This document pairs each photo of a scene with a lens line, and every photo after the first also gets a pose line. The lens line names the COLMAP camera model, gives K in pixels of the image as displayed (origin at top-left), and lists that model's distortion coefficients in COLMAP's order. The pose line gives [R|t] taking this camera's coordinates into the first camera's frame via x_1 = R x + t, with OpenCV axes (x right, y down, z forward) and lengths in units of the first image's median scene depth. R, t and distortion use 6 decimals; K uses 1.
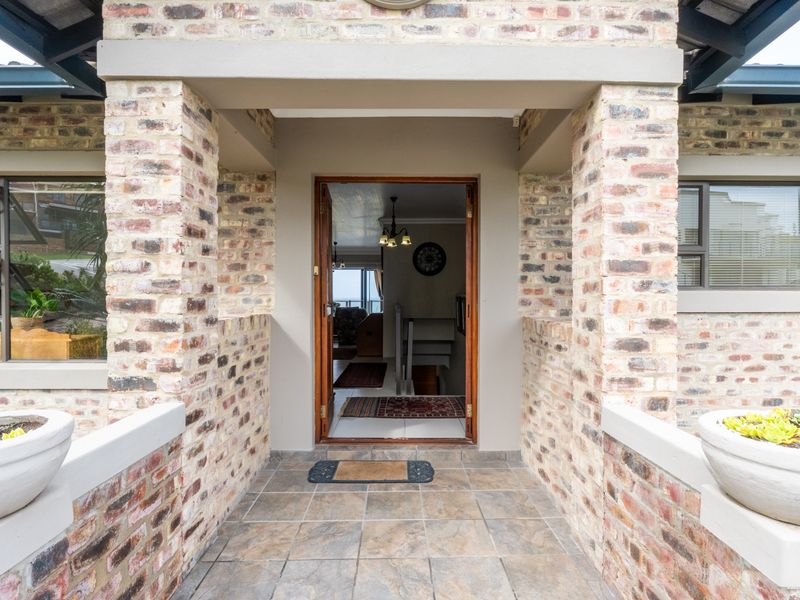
lens RADIAL K [[415.3, 0, 400.0], [0, 415.3, 300.0], [0, 0, 1]] dist [-0.016137, -0.001218]
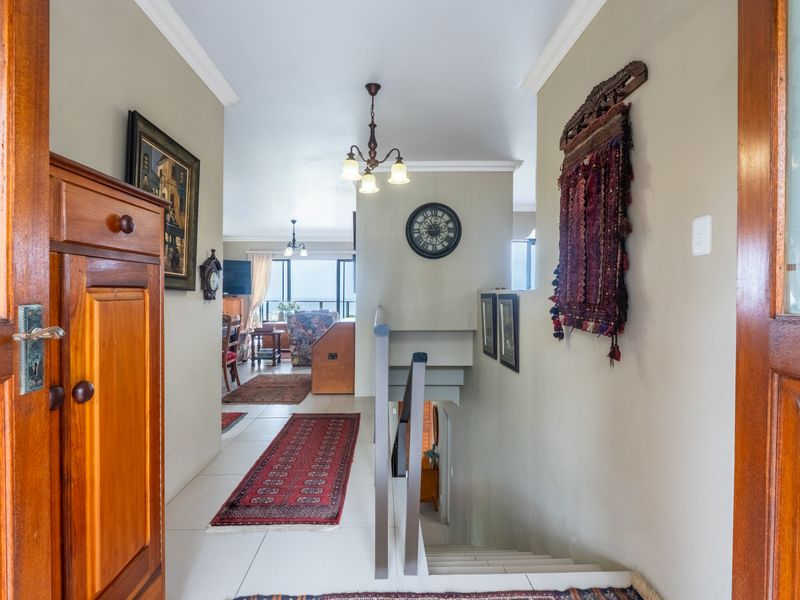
lens RADIAL K [[415.3, 0, 400.0], [0, 415.3, 300.0], [0, 0, 1]] dist [-0.016137, -0.001218]
pose [[0.999120, -0.000447, 0.041941, -0.001636], [0.000605, 0.999993, -0.003767, 0.001911], [-0.041939, 0.003790, 0.999113, 0.395927]]
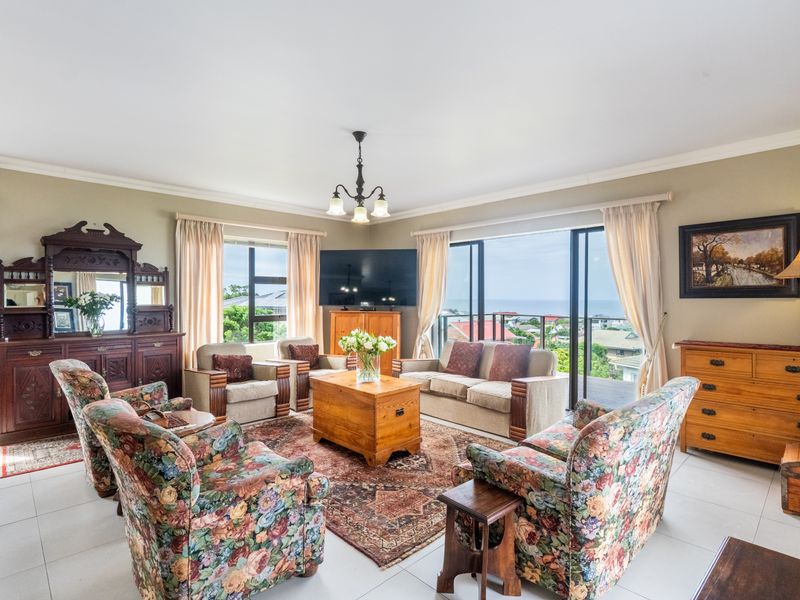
lens RADIAL K [[415.3, 0, 400.0], [0, 415.3, 300.0], [0, 0, 1]] dist [-0.016137, -0.001218]
pose [[0.700527, 0.002277, -0.713622, 0.101652], [-0.007645, 0.999961, -0.004314, -0.029796], [0.713585, 0.008477, 0.700518, 1.160782]]
